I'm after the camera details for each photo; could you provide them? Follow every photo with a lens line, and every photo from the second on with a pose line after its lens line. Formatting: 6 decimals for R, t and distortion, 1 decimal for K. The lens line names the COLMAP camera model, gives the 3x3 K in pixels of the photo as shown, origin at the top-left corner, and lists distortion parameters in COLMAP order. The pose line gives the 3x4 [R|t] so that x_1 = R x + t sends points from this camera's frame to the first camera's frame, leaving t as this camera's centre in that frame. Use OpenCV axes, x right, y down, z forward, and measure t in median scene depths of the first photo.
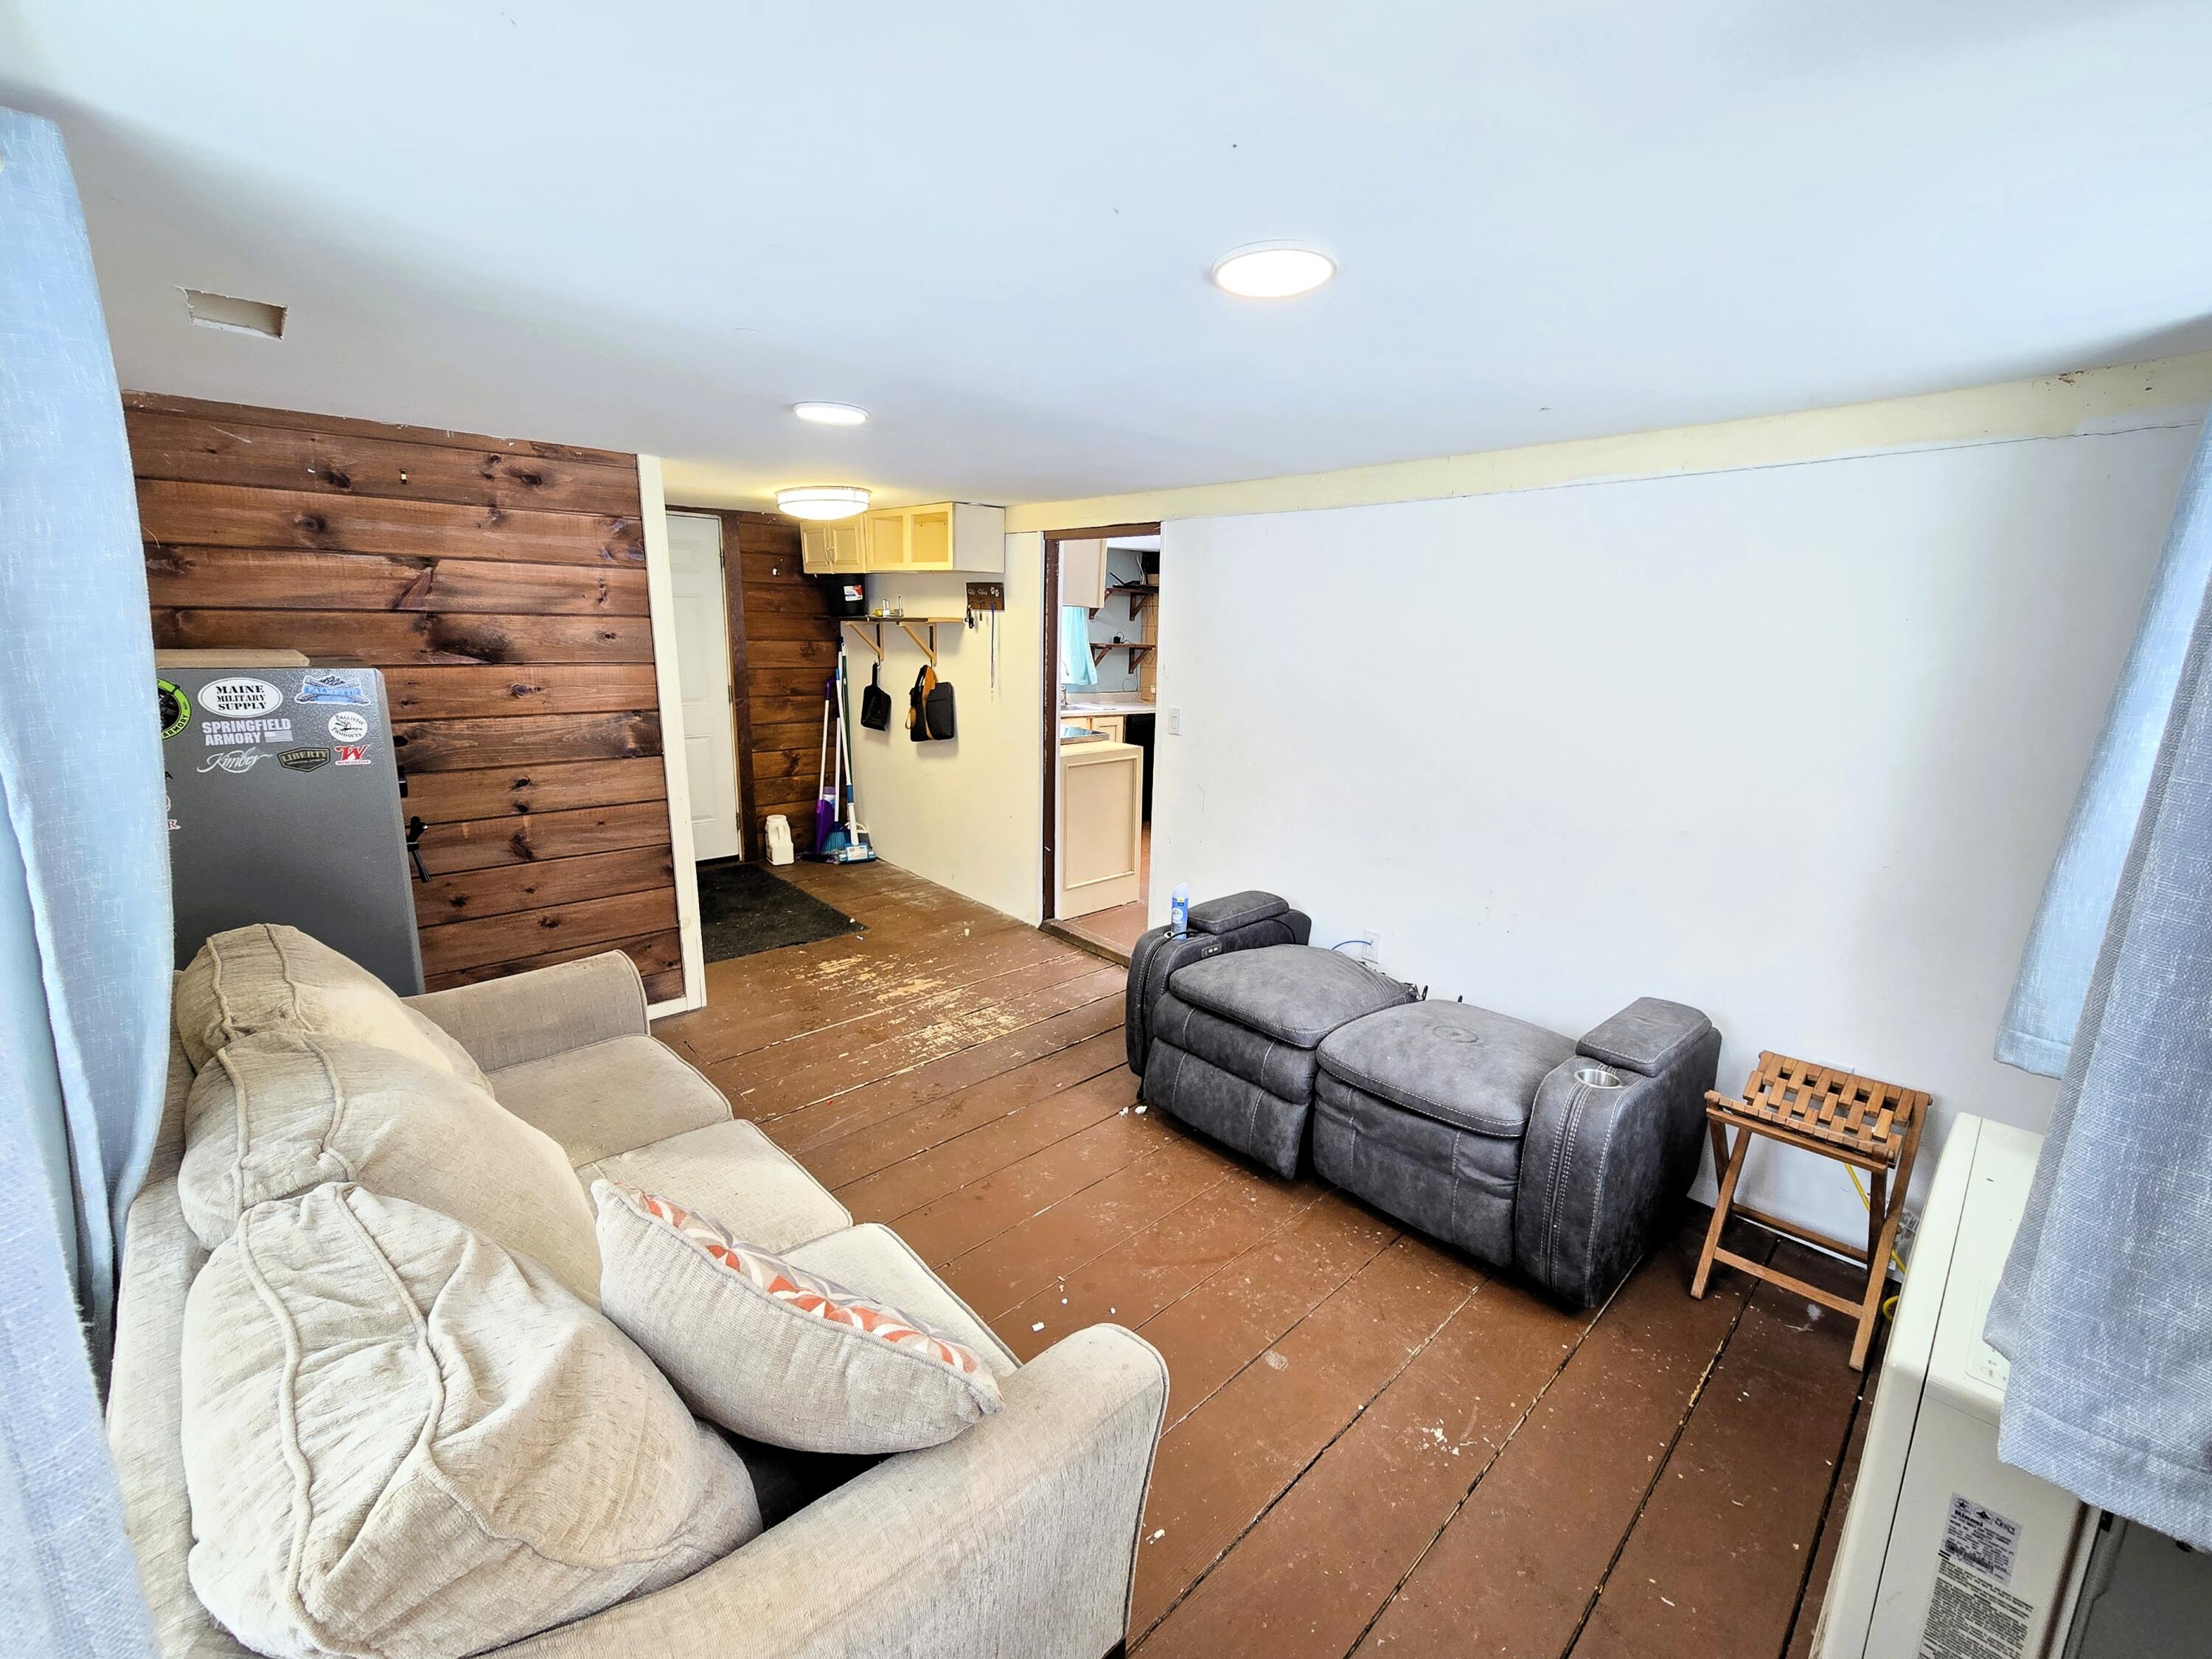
lens RADIAL K [[901.1, 0, 1130.0], [0, 901.1, 816.5], [0, 0, 1]] dist [-0.000556, 0.000060]
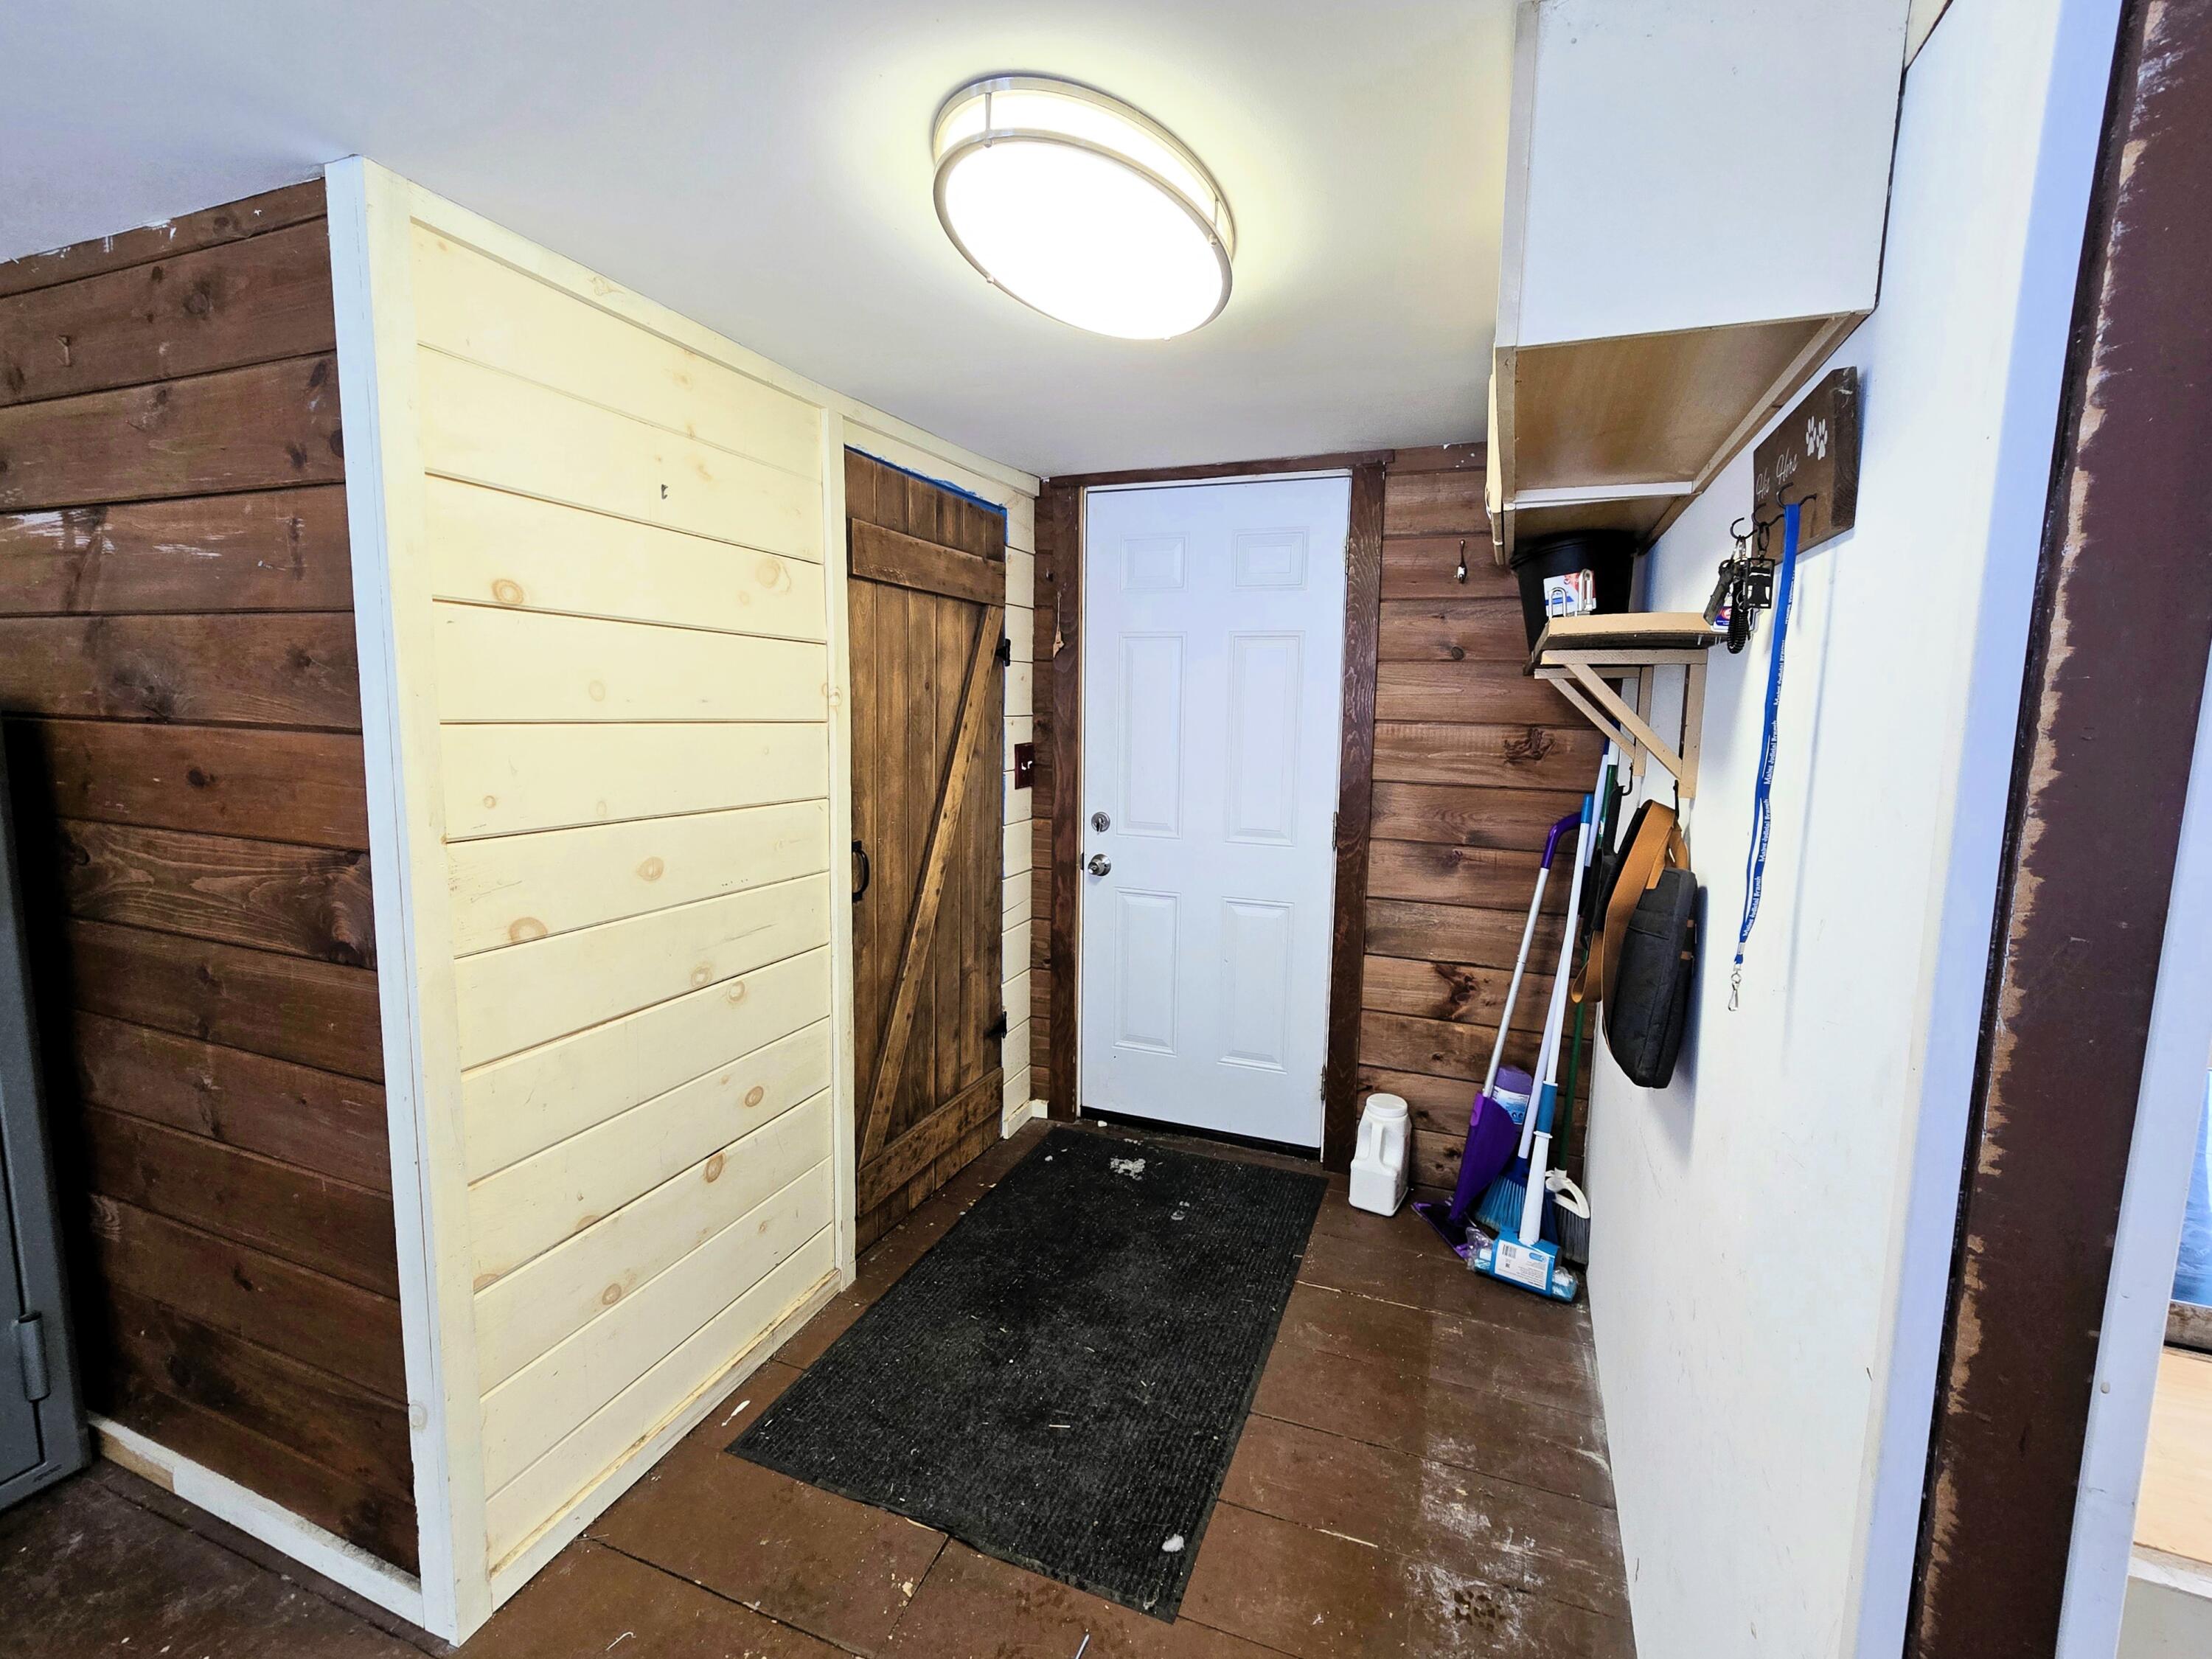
lens RADIAL K [[976.8, 0, 1109.5], [0, 976.8, 813.4], [0, 0, 1]] dist [0.001092, 0.000065]
pose [[0.400090, 0.085320, -0.912496, -0.010342], [-0.201039, 0.979577, 0.003446, -0.117833], [0.894154, 0.182068, 0.409071, 0.652878]]
